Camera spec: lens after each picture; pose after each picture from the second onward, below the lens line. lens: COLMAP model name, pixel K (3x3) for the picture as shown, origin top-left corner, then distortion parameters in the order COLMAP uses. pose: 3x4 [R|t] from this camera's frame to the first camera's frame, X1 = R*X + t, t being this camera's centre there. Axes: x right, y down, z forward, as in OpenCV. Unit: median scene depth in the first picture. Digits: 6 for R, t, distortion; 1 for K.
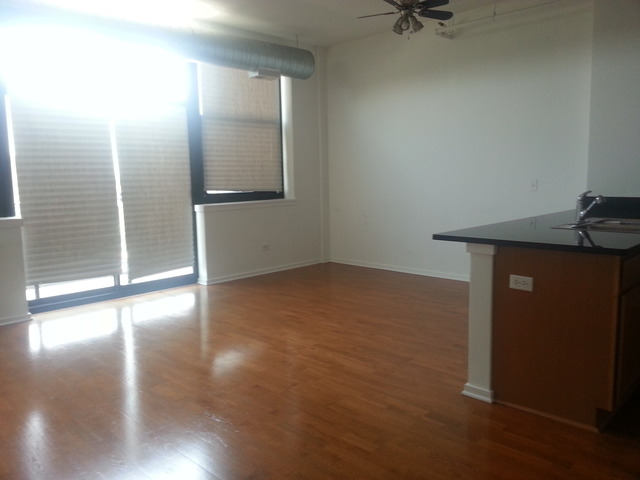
lens RADIAL K [[516.5, 0, 321.0], [0, 516.5, 241.0], [0, 0, 1]] dist [0.087848, -0.126624]
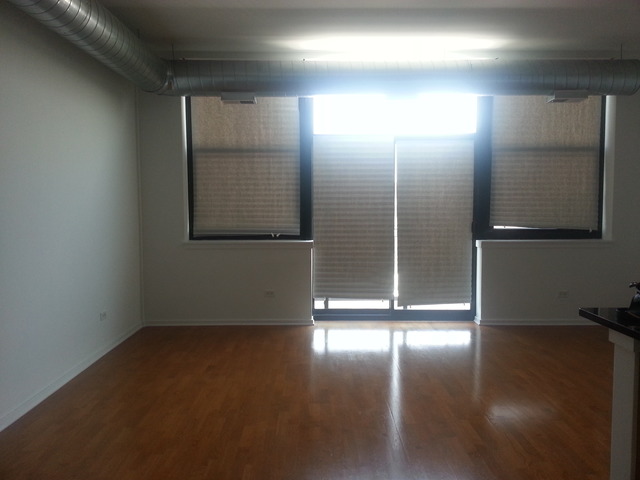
lens RADIAL K [[516.5, 0, 320.7], [0, 516.5, 238.1], [0, 0, 1]] dist [0.087848, -0.126624]
pose [[0.707123, 0.064869, -0.704109, 0.242968], [-0.105260, 0.994345, -0.014103, -0.029758], [0.699212, 0.084087, 0.709952, 0.113990]]
